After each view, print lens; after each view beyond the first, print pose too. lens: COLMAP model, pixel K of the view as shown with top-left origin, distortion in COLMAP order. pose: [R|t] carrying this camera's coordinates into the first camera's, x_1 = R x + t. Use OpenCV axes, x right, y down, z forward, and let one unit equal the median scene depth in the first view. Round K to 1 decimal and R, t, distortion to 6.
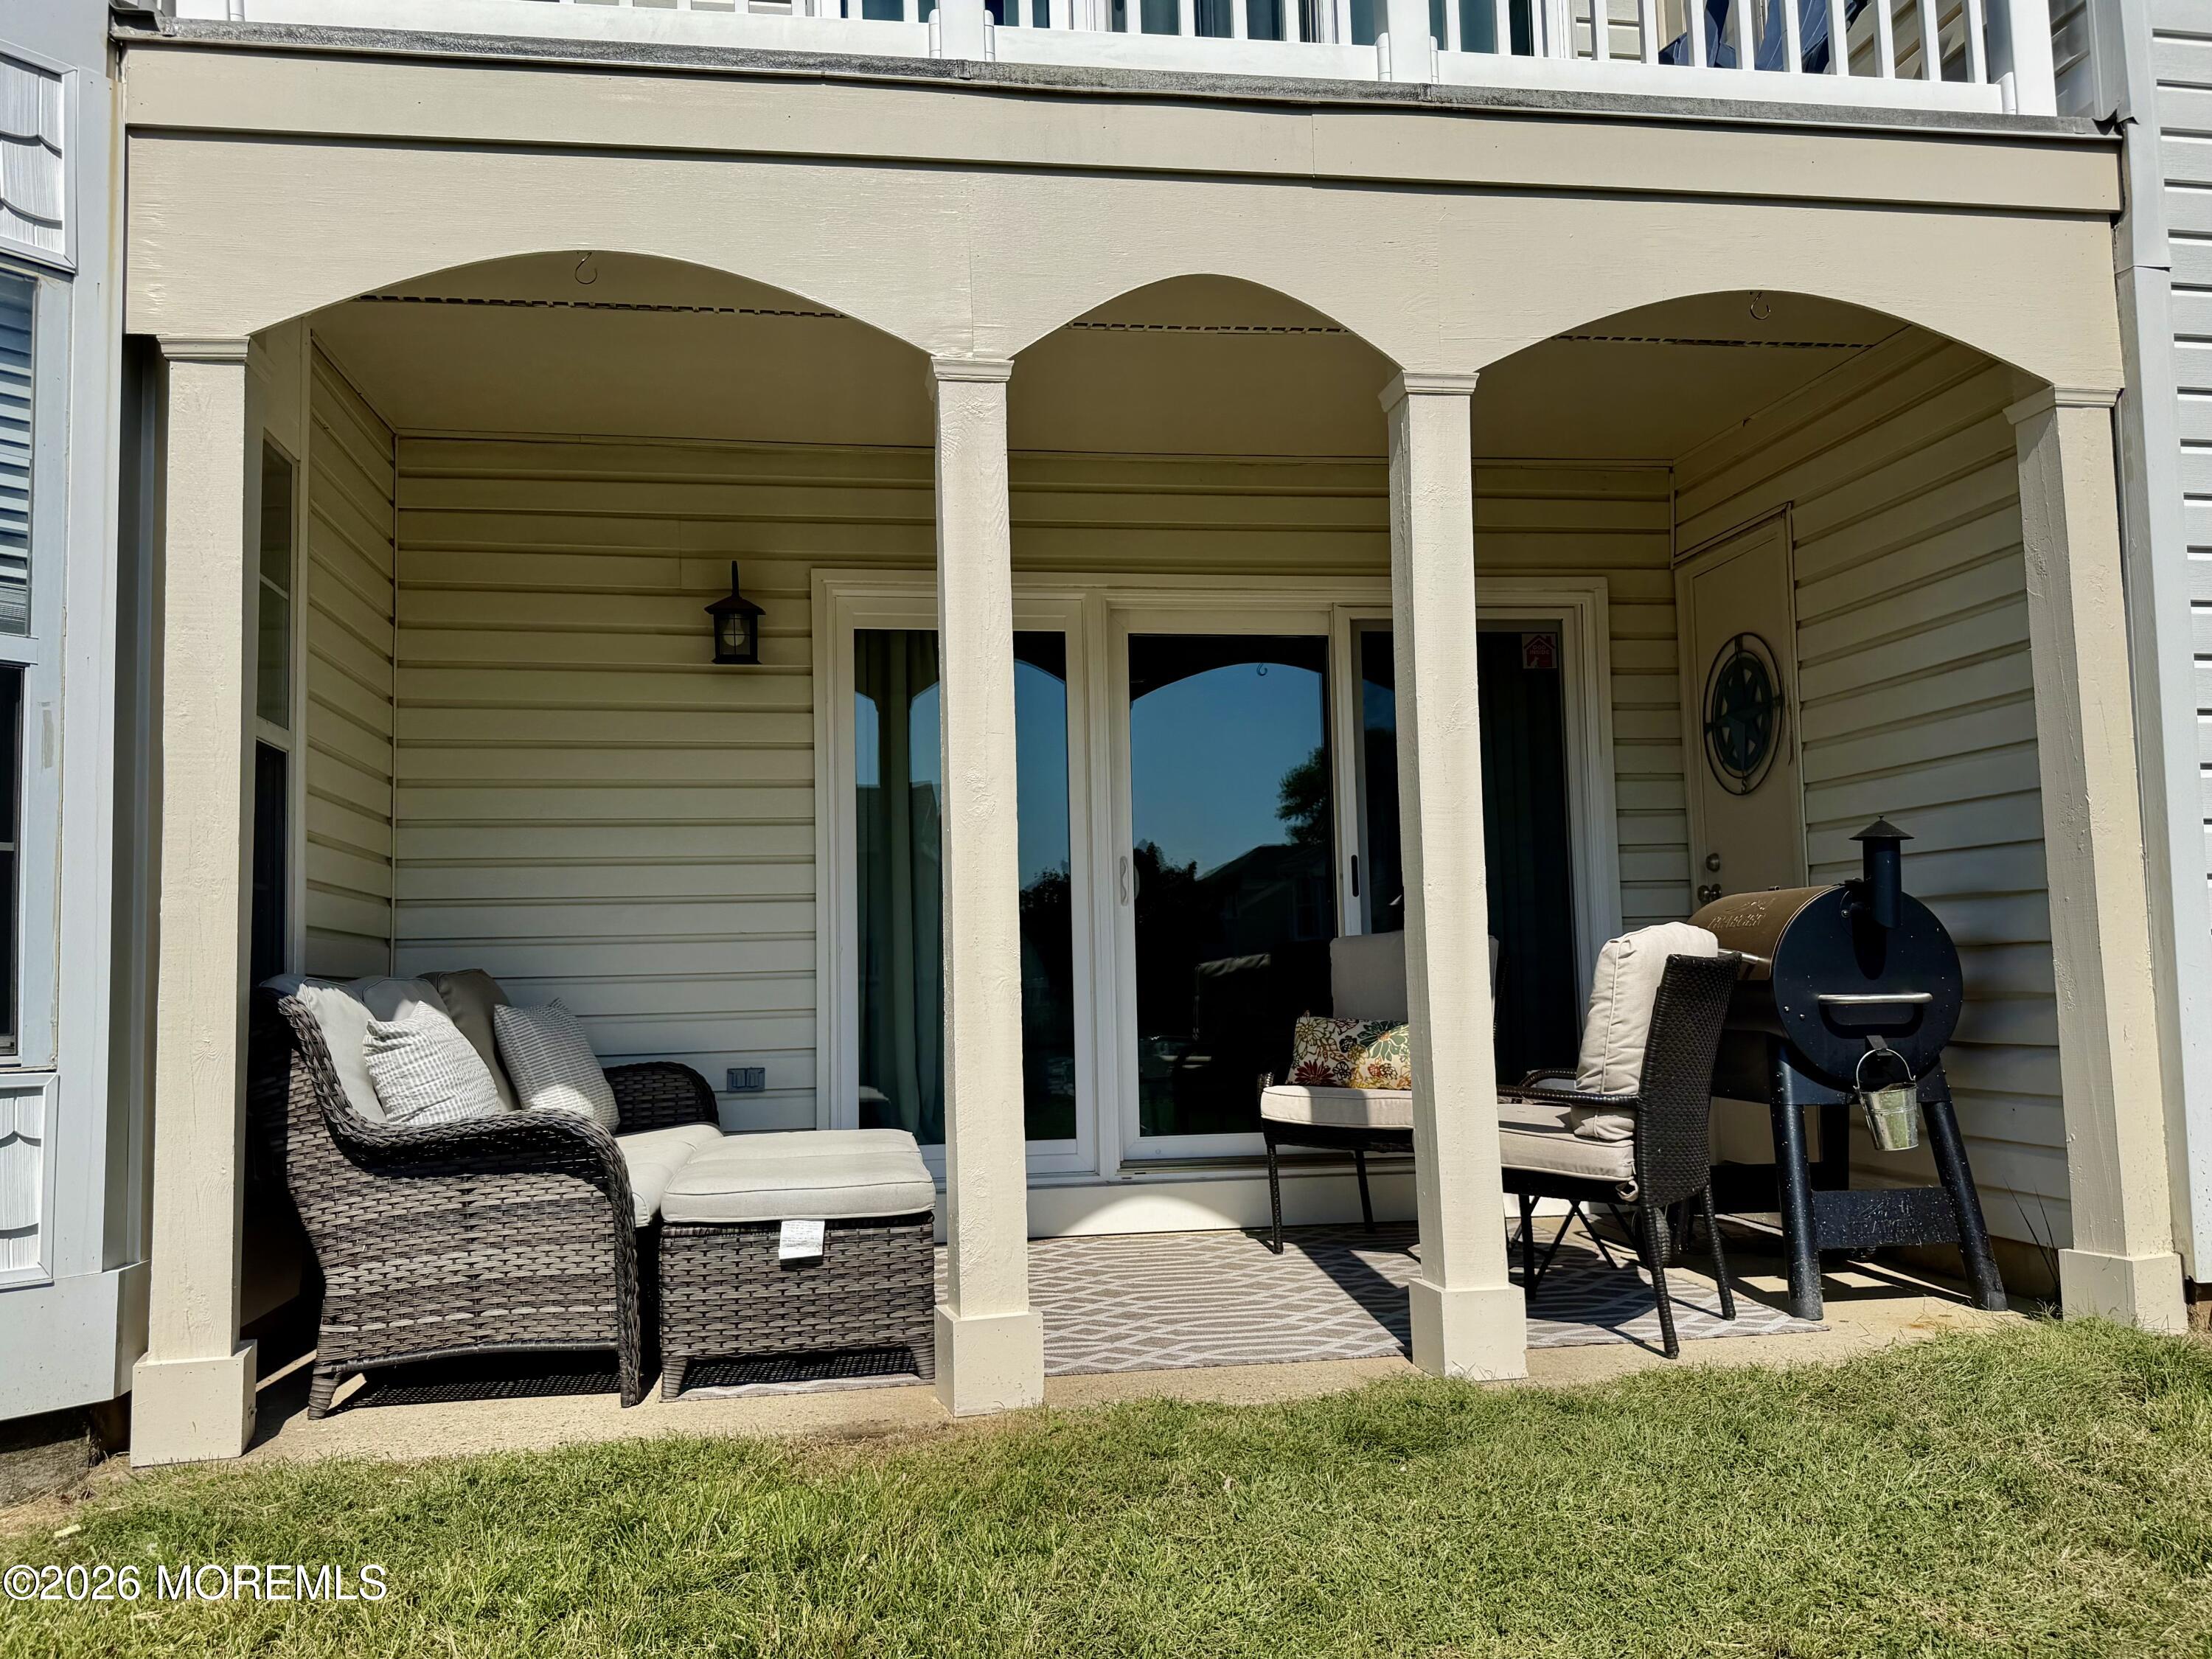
lens RADIAL K [[1753.9, 0, 1103.0], [0, 1753.9, 838.4], [0, 0, 1]] dist [-0.004401, -0.004765]
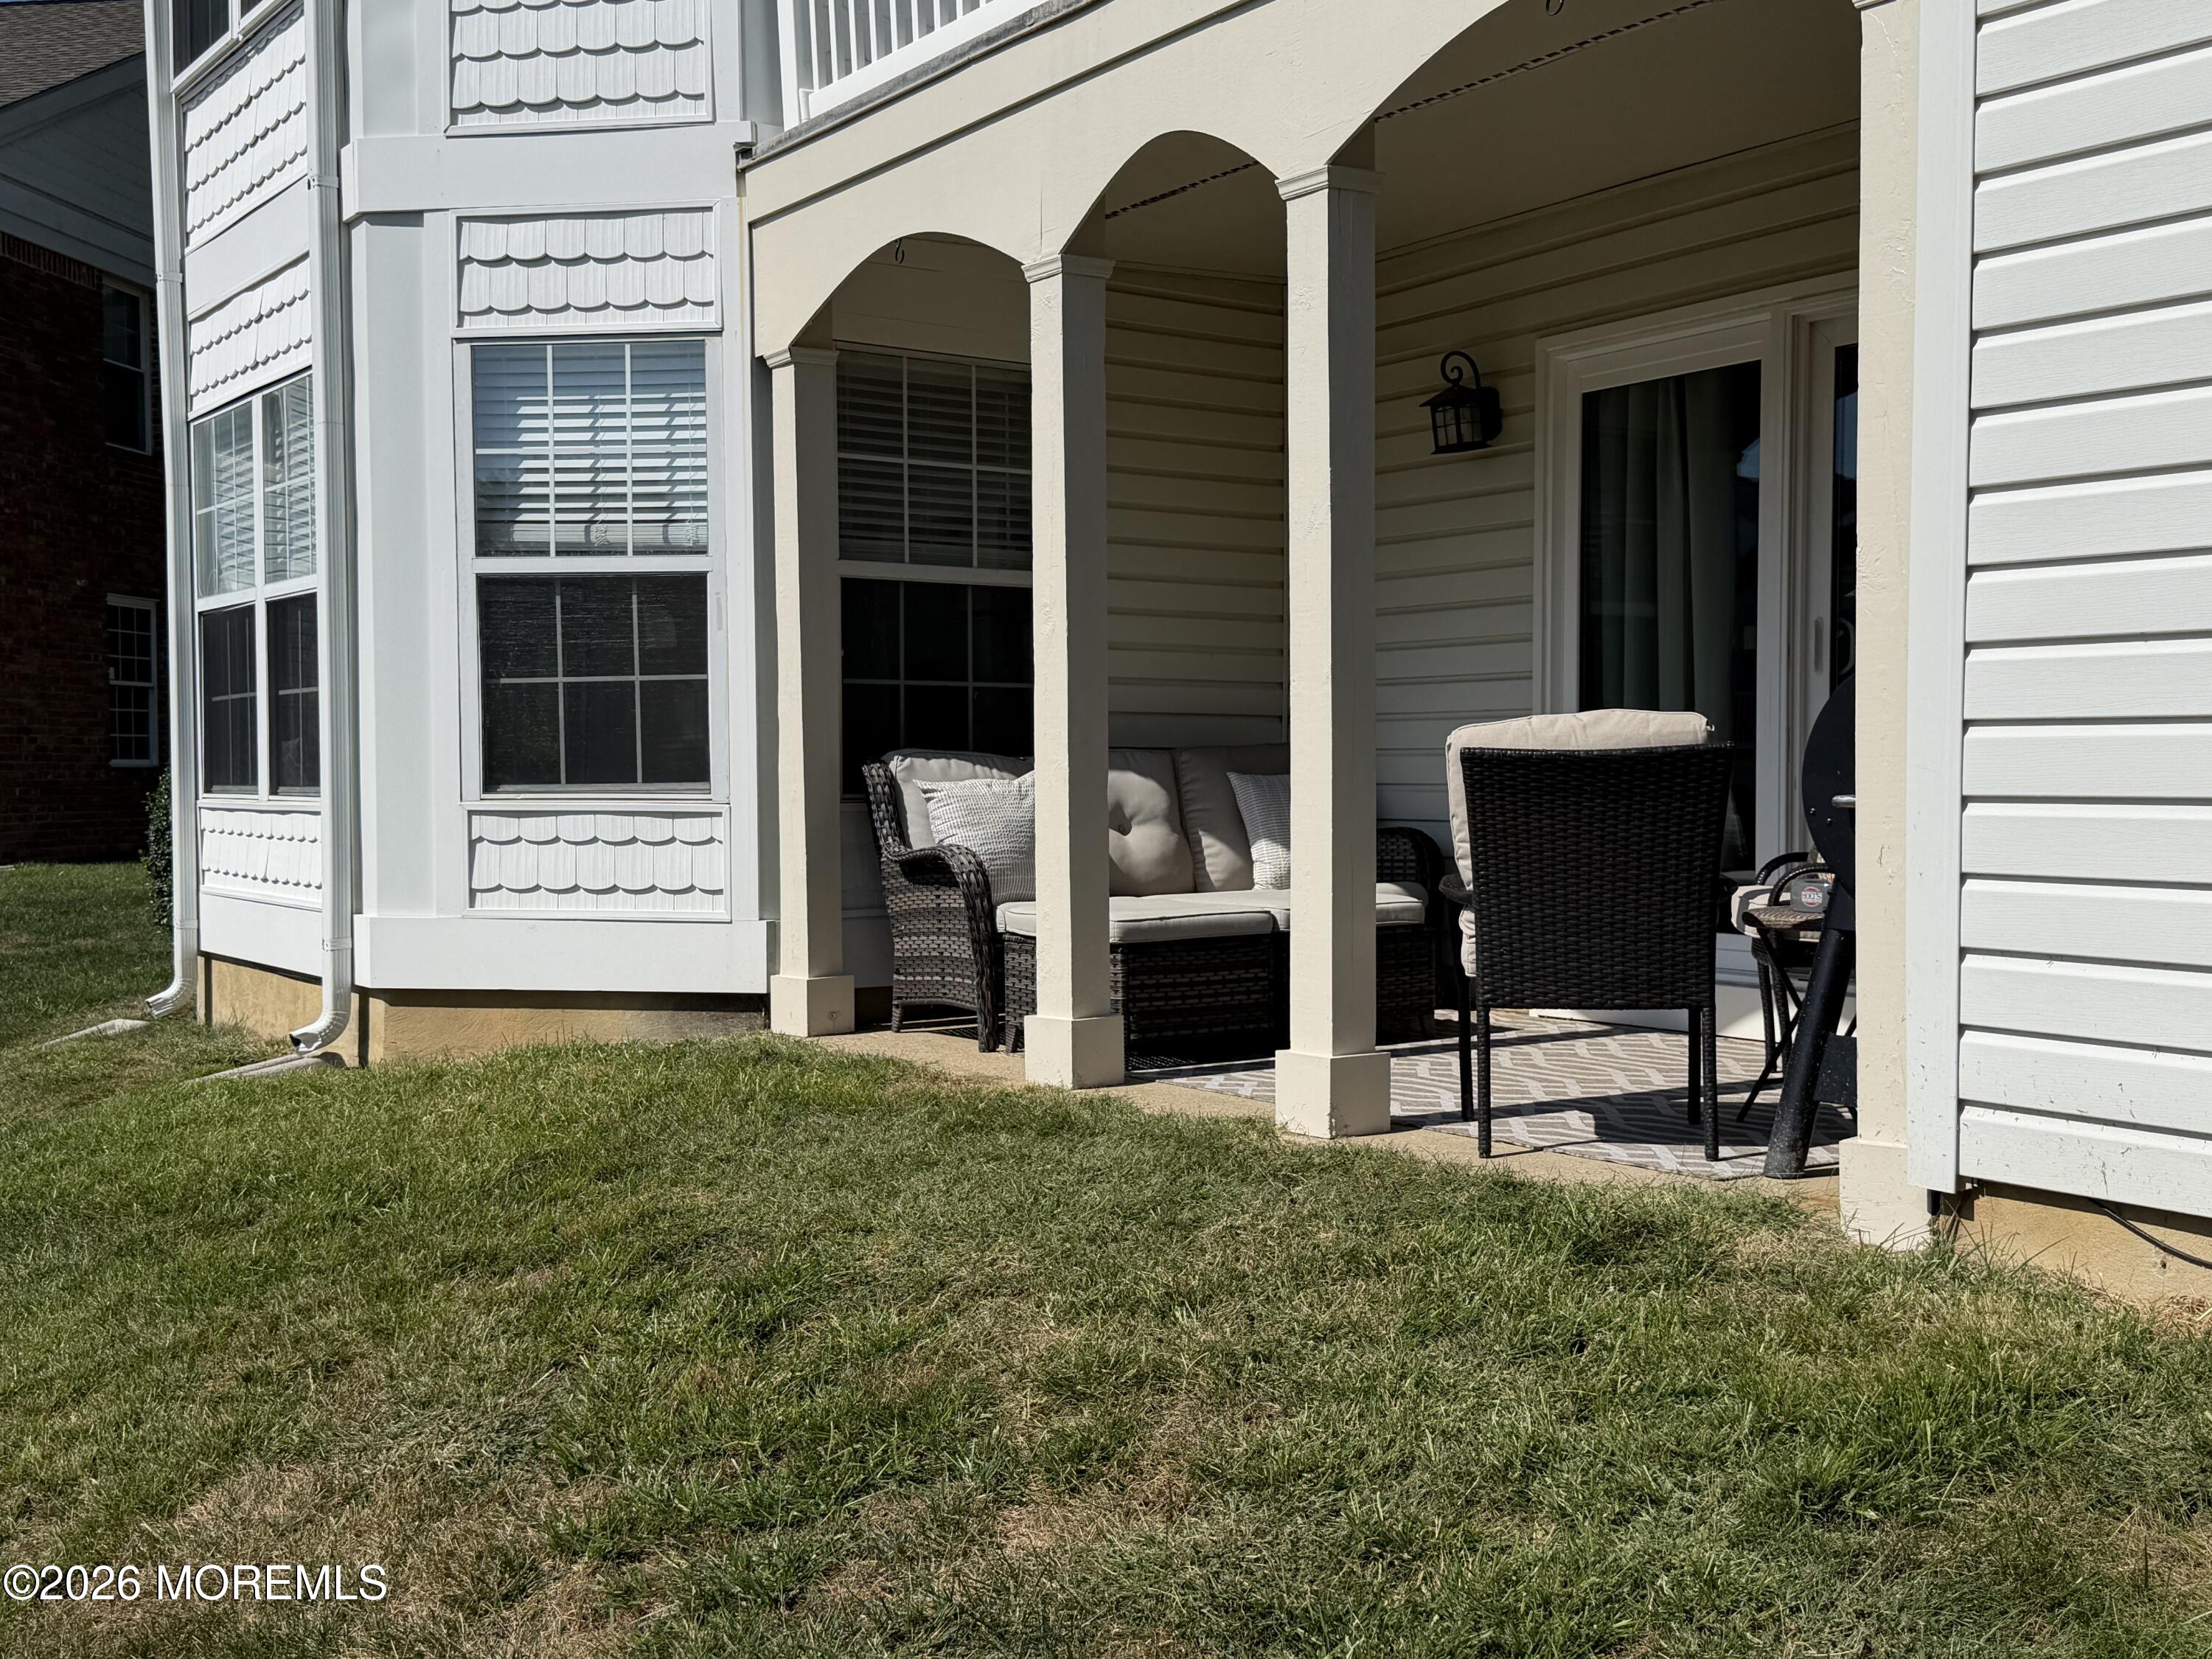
lens RADIAL K [[2354.5, 0, 1105.5], [0, 2354.5, 824.7], [0, 0, 1]] dist [0.163888, 0.002147]
pose [[0.430971, 0.042537, -0.901363, 1.583776], [0.068337, 0.994481, 0.079606, -0.008761], [0.899775, -0.095904, 0.425685, 0.303589]]
